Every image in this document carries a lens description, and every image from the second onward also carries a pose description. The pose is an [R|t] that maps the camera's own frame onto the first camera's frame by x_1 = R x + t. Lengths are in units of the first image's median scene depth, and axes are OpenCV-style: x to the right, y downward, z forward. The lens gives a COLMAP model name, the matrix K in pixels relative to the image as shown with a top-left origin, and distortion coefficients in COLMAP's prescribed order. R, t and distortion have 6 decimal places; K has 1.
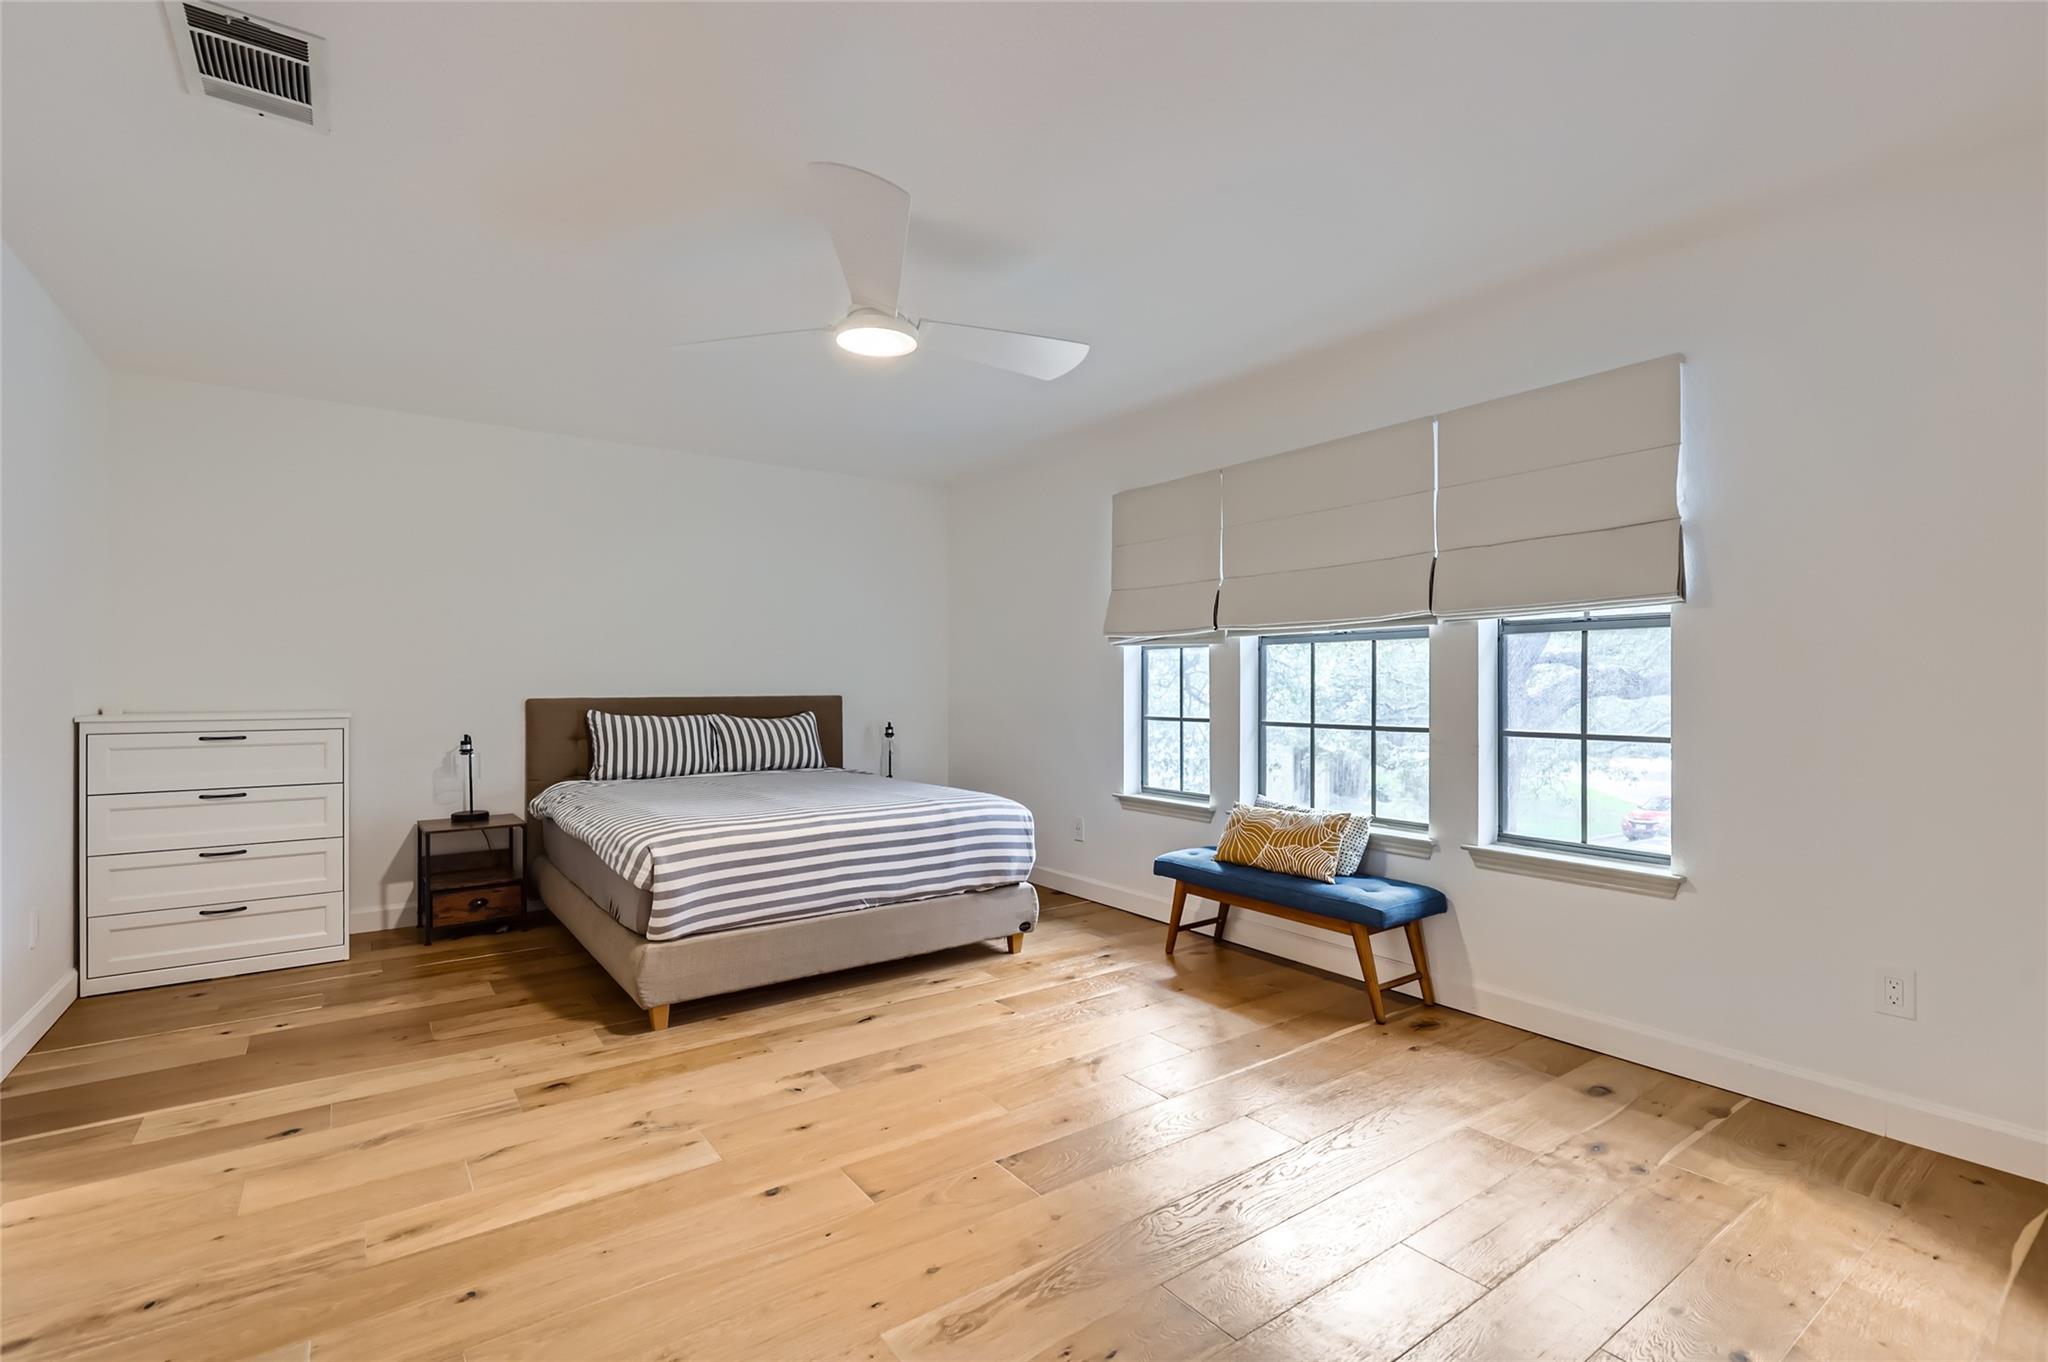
lens RADIAL K [[924.0, 0, 1020.6], [0, 924.0, 680.6], [0, 0, 1]] dist [0.004458, -0.002379]
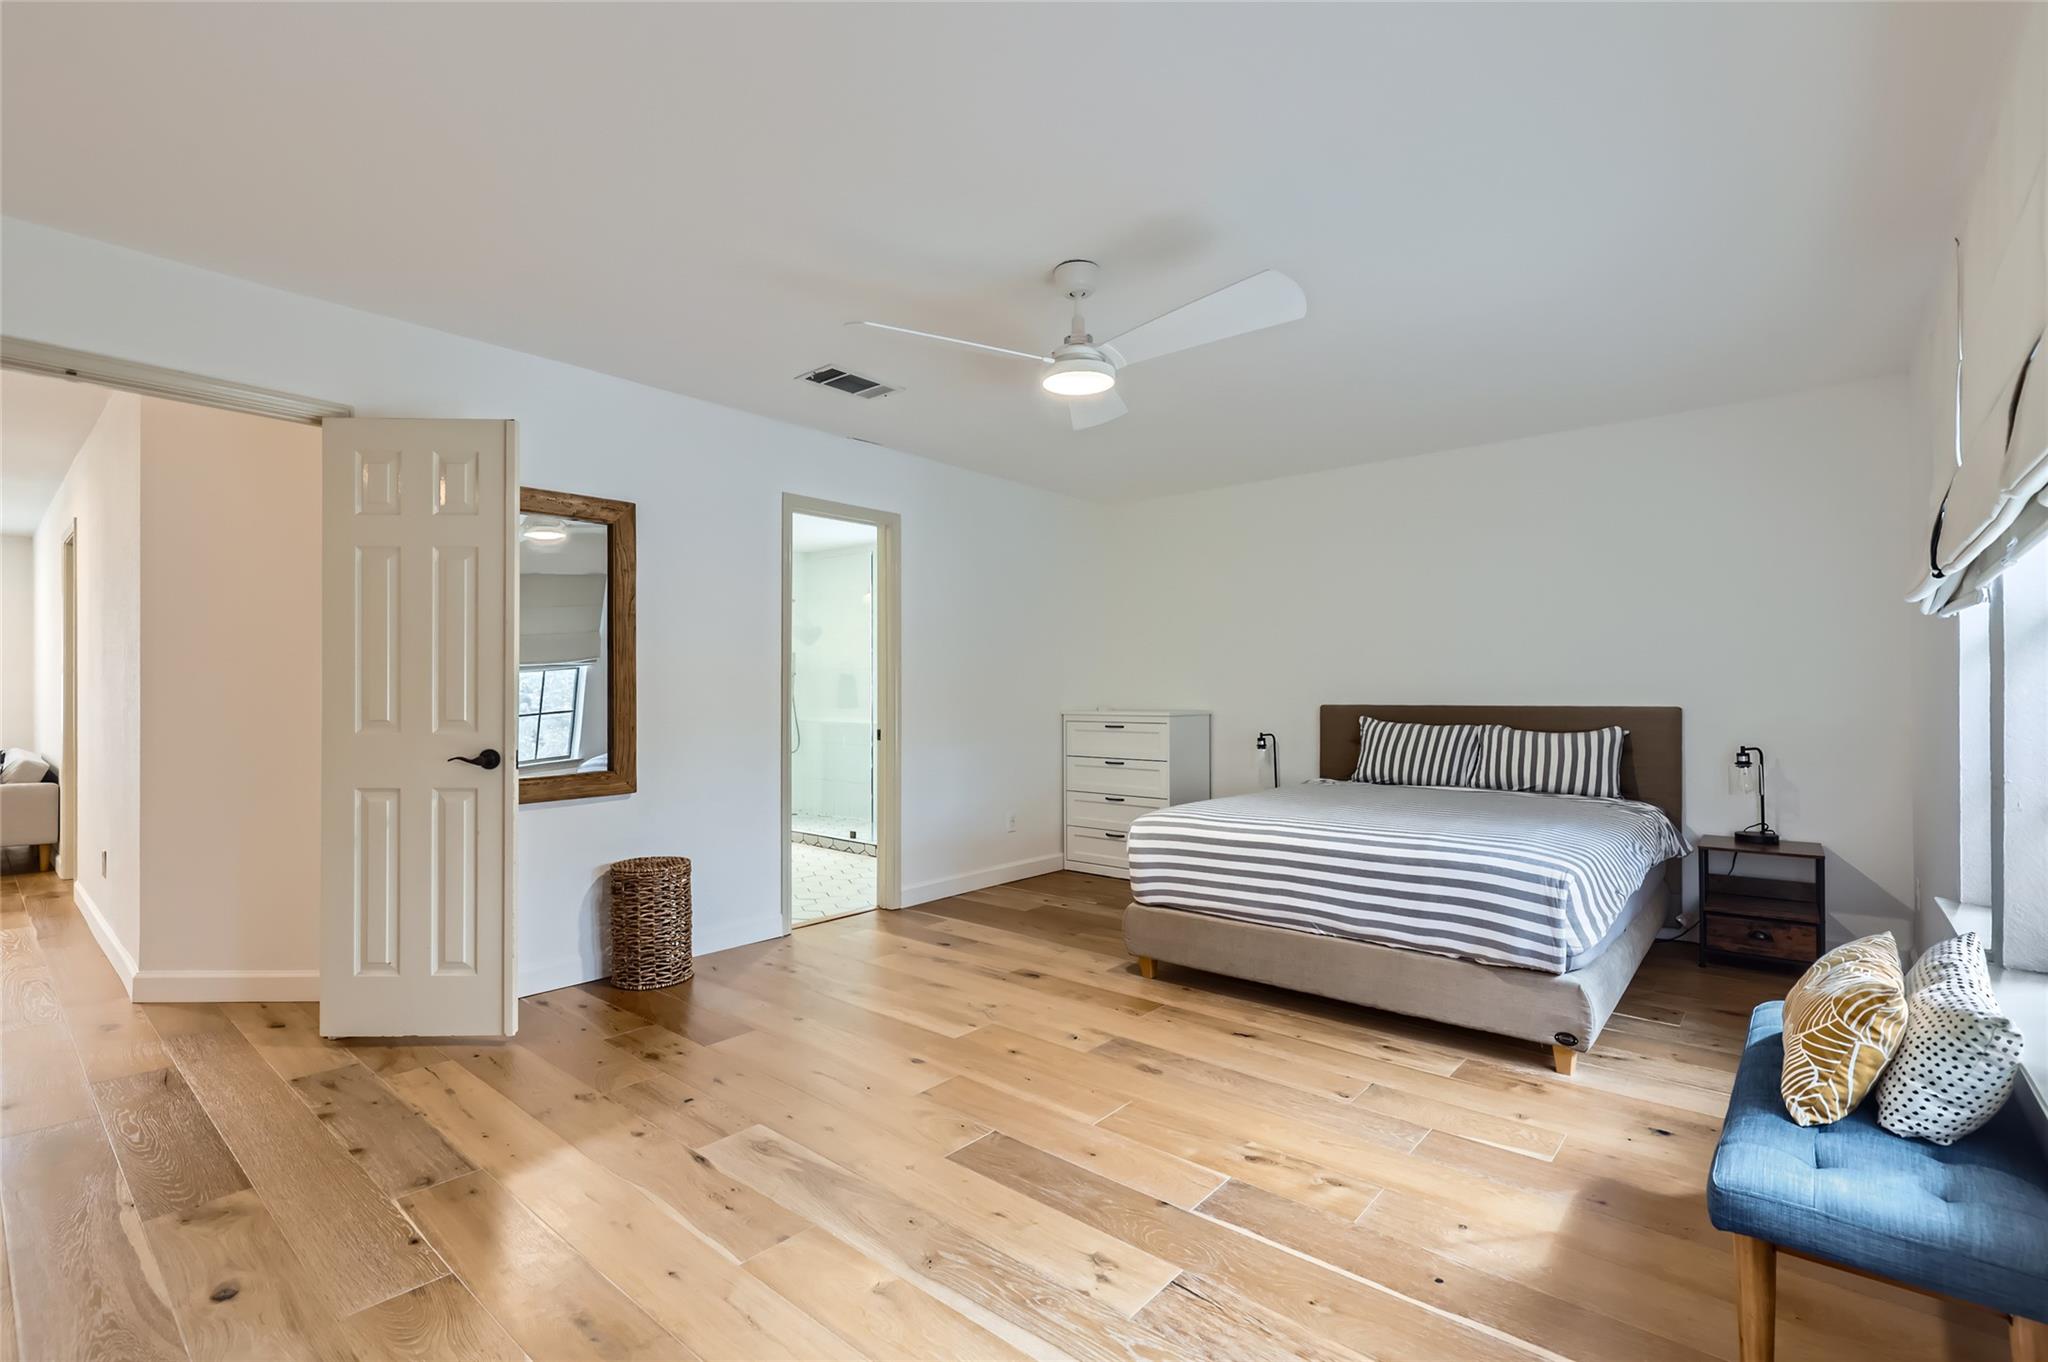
lens RADIAL K [[924.0, 0, 1030.5], [0, 924.0, 683.4], [0, 0, 1]] dist [0.004458, -0.002379]
pose [[0.245260, -0.008908, -0.969416, 0.708507], [0.003557, 0.999959, -0.008289, 0.001456], [0.969451, -0.001416, 0.245282, 0.525863]]
